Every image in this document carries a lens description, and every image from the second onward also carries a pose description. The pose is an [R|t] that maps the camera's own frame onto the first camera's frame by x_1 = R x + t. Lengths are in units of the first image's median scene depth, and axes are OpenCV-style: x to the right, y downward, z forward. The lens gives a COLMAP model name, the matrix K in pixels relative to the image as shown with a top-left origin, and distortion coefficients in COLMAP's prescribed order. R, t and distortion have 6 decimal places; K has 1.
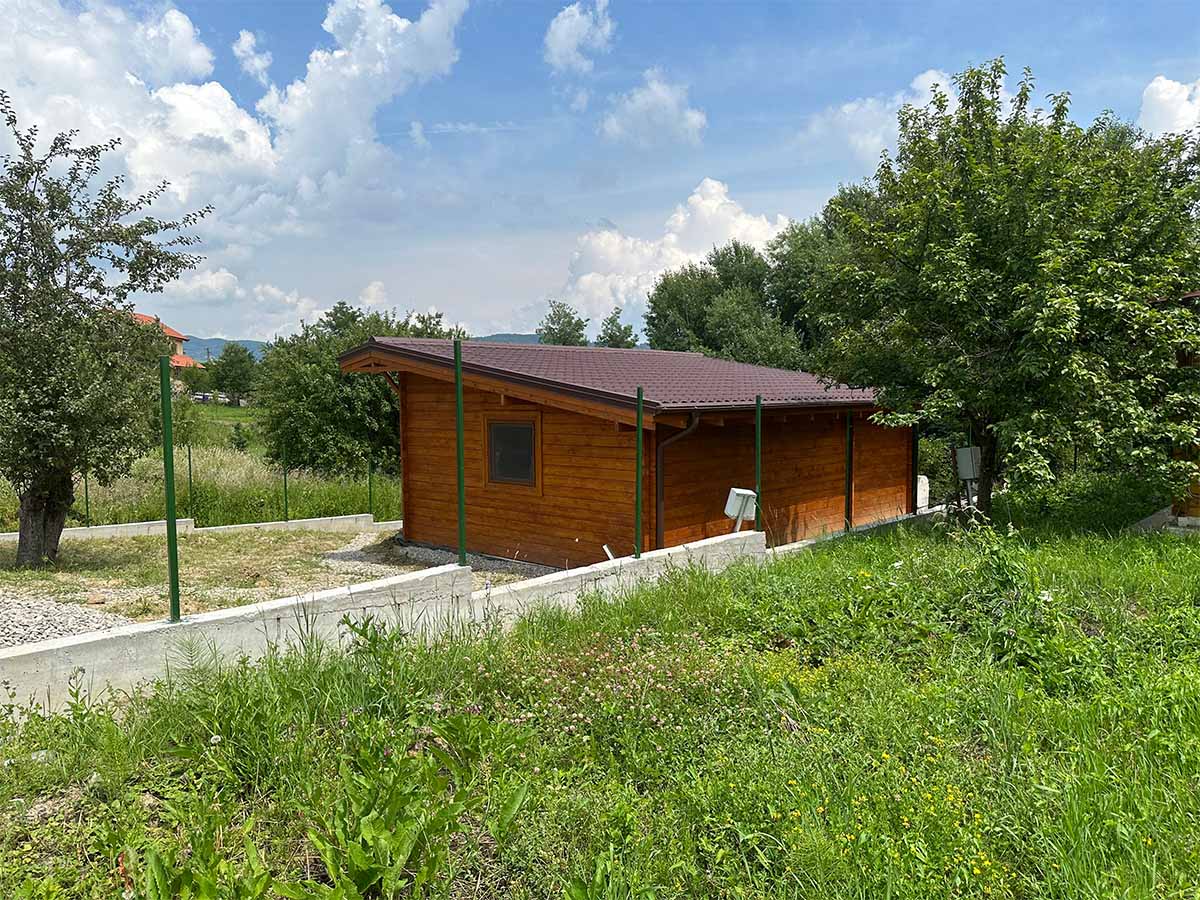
lens RADIAL K [[845.3, 0, 593.8], [0, 845.3, 456.6], [0, 0, 1]] dist [0.053142, -0.068687]
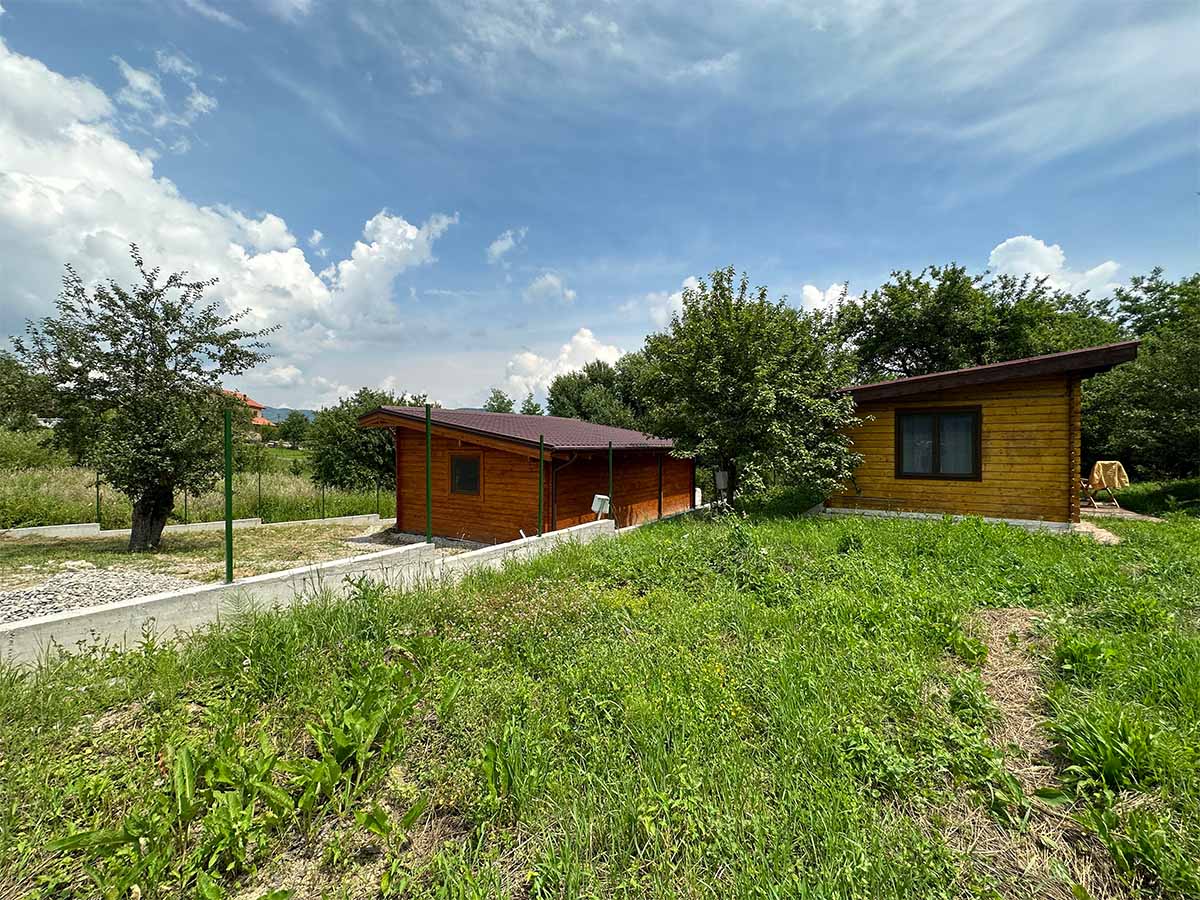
lens RADIAL K [[479.9, 0, 596.1], [0, 479.9, 449.0], [0, 0, 1]] dist [-0.002403, 0.000417]
pose [[0.987202, 0.006495, 0.159343, 0.008237], [0.003830, 0.997916, -0.064407, 0.007061], [-0.159430, 0.064193, 0.985120, 0.023261]]
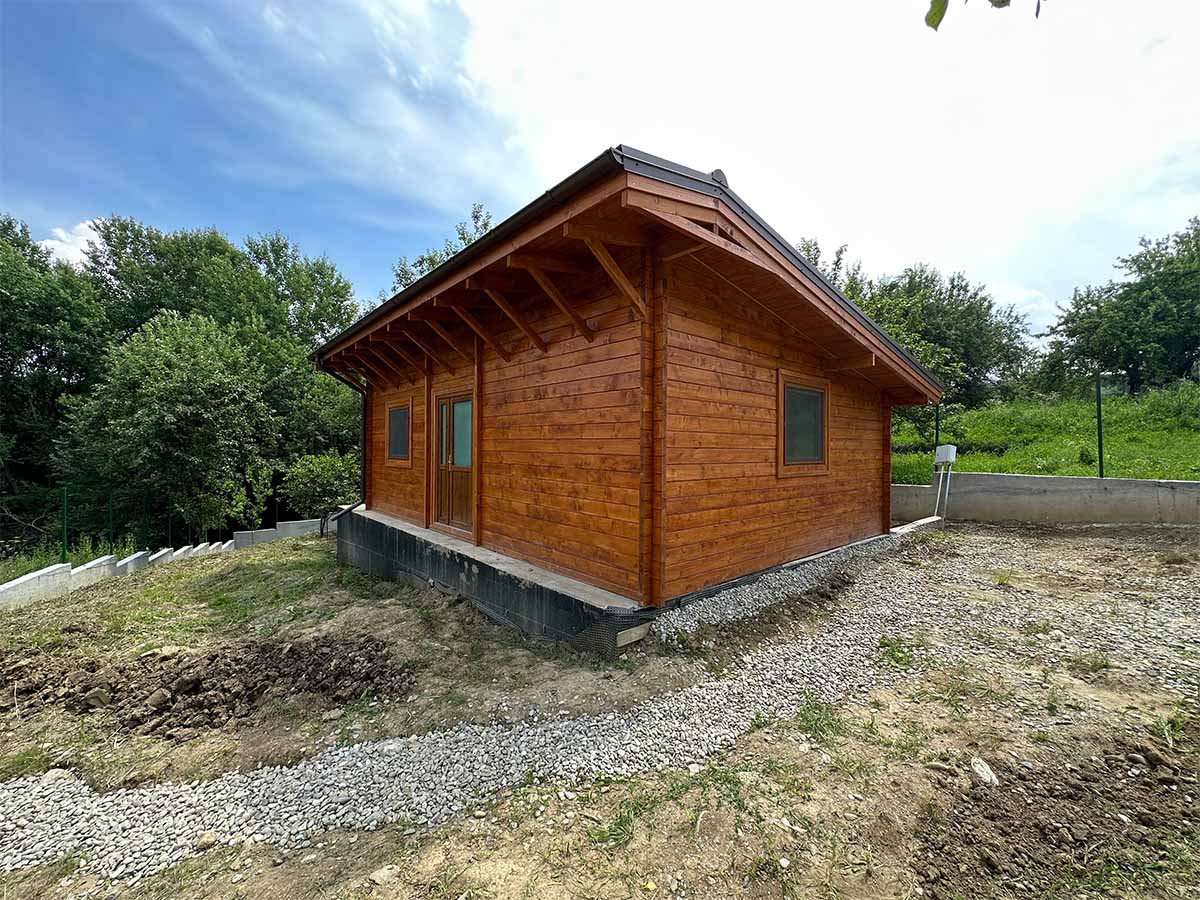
lens RADIAL K [[479.9, 0, 596.1], [0, 479.9, 449.0], [0, 0, 1]] dist [-0.002403, 0.000417]
pose [[0.106909, 0.008865, 0.994229, -0.724443], [0.065957, 0.997694, -0.015988, 0.014868], [-0.992079, 0.067285, 0.106078, 1.440950]]
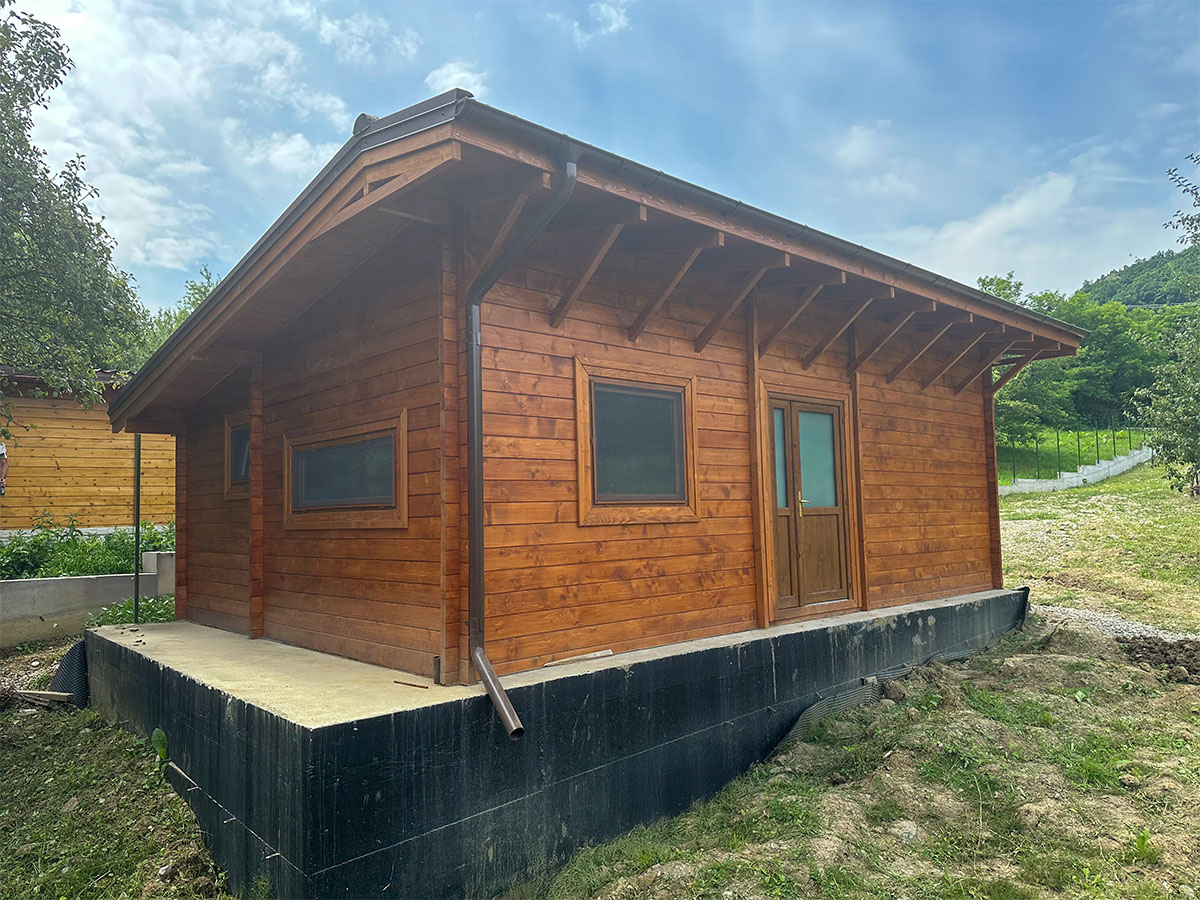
lens RADIAL K [[832.5, 0, 590.9], [0, 832.5, 453.8], [0, 0, 1]] dist [0.148978, -0.242215]
pose [[-0.995546, 0.040313, 0.085218, 0.084948], [0.040575, 0.999176, 0.001339, -0.046297], [-0.085094, 0.004791, -0.996361, 2.533649]]
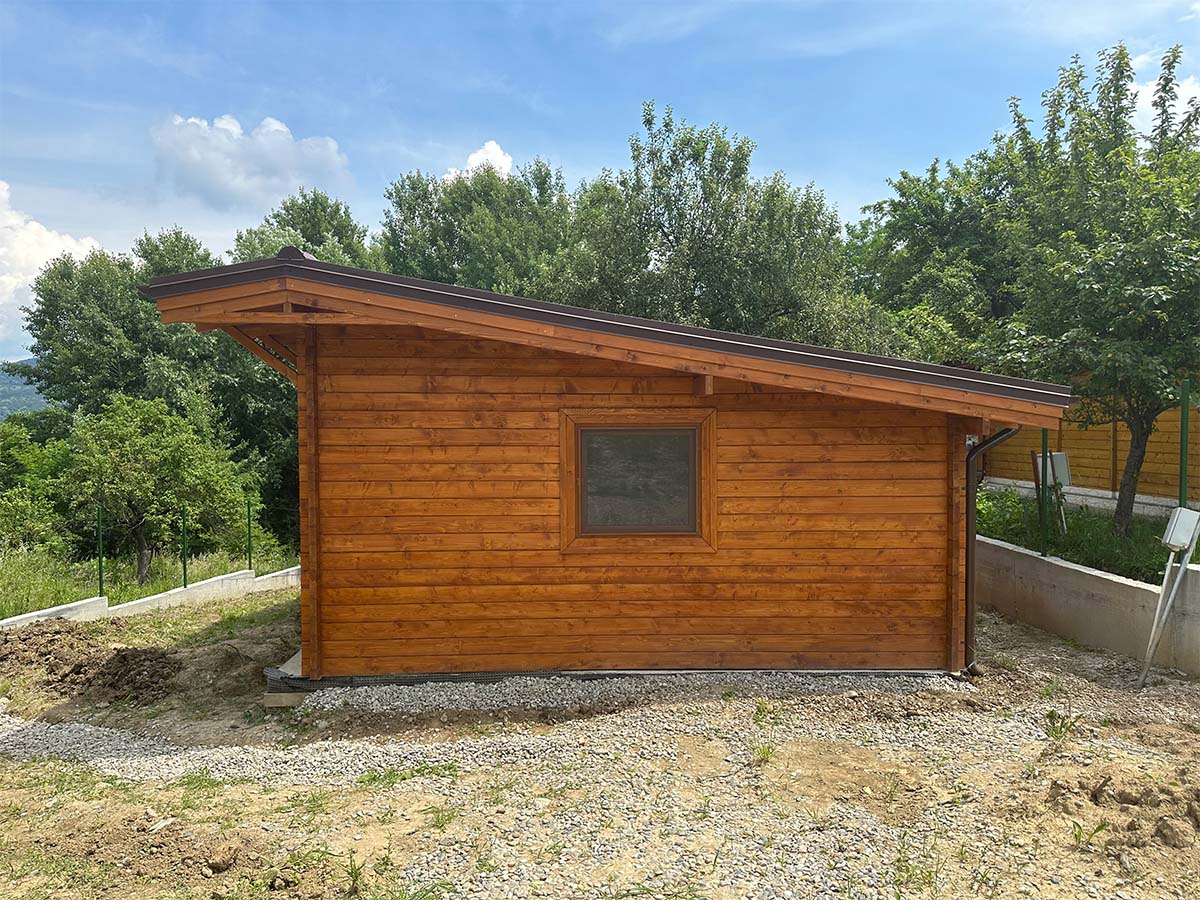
lens RADIAL K [[832.5, 0, 590.9], [0, 832.5, 453.8], [0, 0, 1]] dist [0.148978, -0.242215]
pose [[0.714925, -0.020110, 0.698912, -0.641354], [0.048630, 0.998596, -0.021011, -0.015983], [-0.697508, 0.049009, 0.714899, 0.774650]]
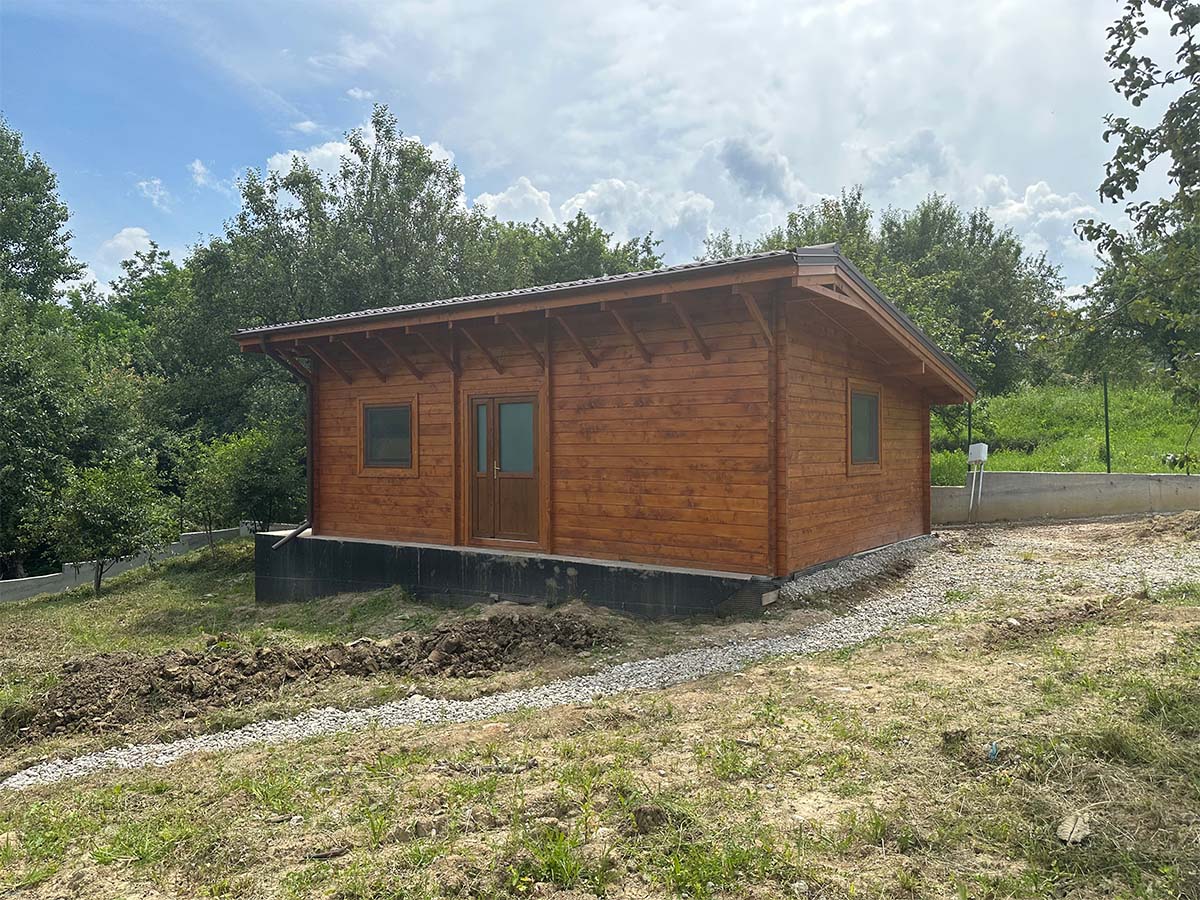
lens RADIAL K [[832.5, 0, 590.9], [0, 832.5, 453.8], [0, 0, 1]] dist [0.148978, -0.242215]
pose [[-0.112210, 0.005443, 0.993670, -1.173735], [0.080338, 0.996761, 0.003612, -0.005313], [-0.990432, 0.080235, -0.112284, 1.729886]]
